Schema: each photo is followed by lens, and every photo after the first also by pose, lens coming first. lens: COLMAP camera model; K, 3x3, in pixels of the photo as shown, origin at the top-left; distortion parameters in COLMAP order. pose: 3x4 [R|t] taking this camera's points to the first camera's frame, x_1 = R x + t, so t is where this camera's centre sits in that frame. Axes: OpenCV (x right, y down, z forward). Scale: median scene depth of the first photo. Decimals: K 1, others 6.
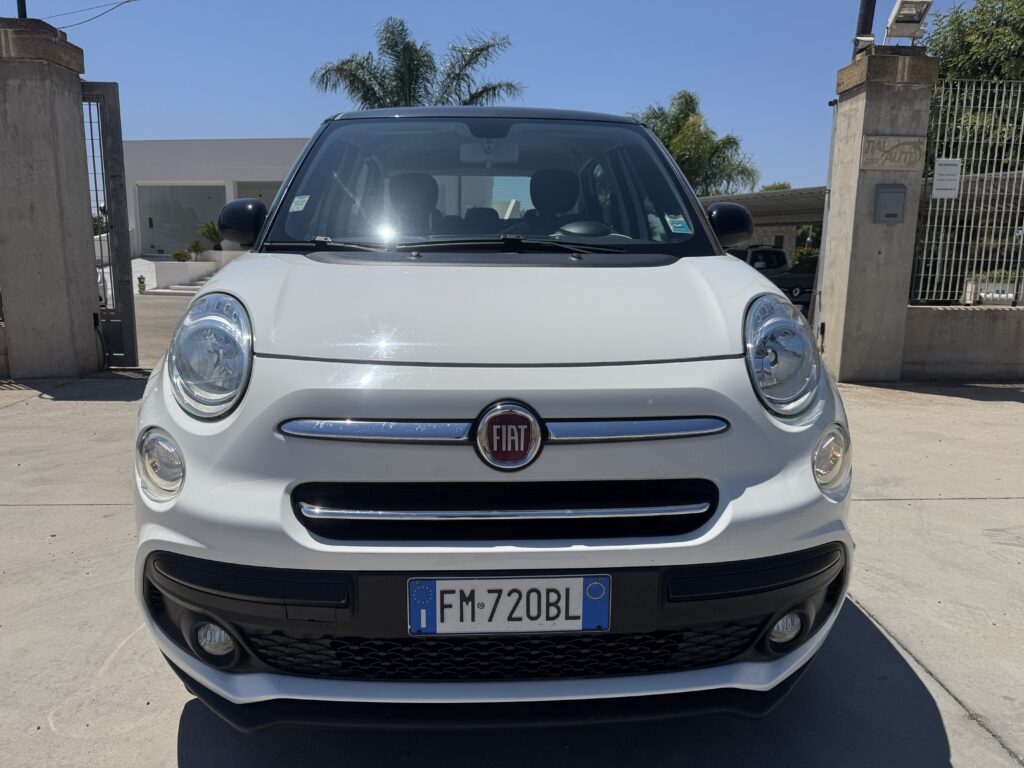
lens RADIAL K [[711.5, 0, 511.4], [0, 711.5, 389.2], [0, 0, 1]] dist [-0.008654, -0.006595]
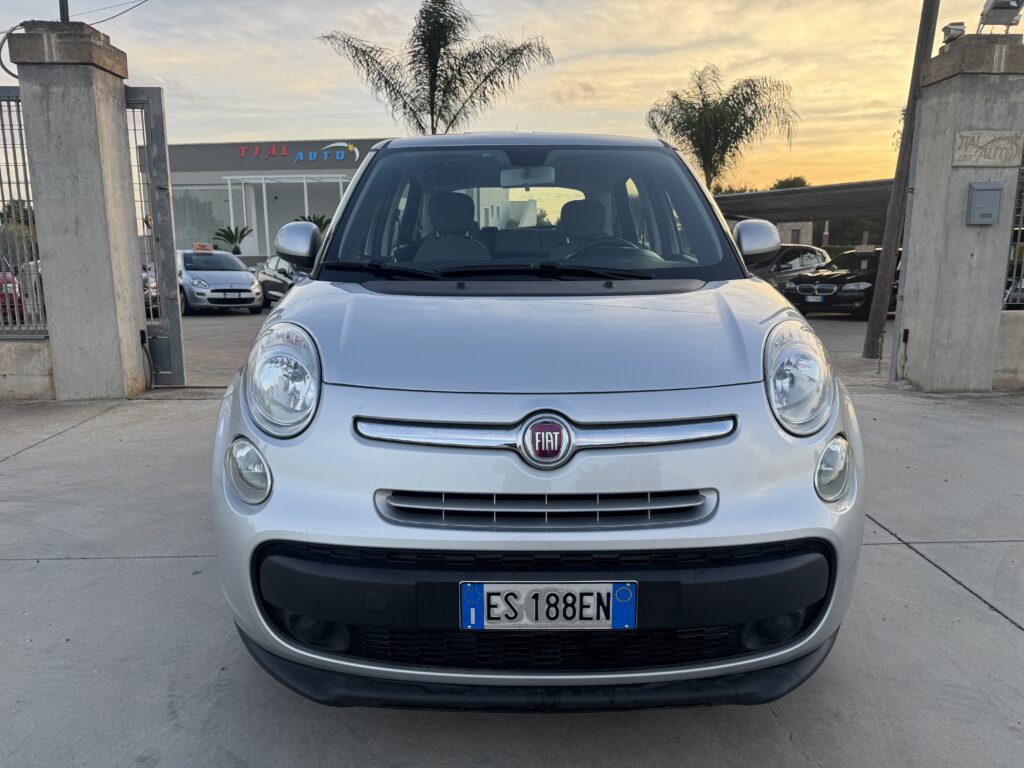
lens RADIAL K [[711.5, 0, 509.6], [0, 711.5, 391.3], [0, 0, 1]] dist [-0.008654, -0.006595]
pose [[0.999816, -0.012330, -0.014711, -0.082145], [0.012412, 0.999908, 0.005487, -0.025181], [0.014642, -0.005669, 0.999877, 0.053478]]
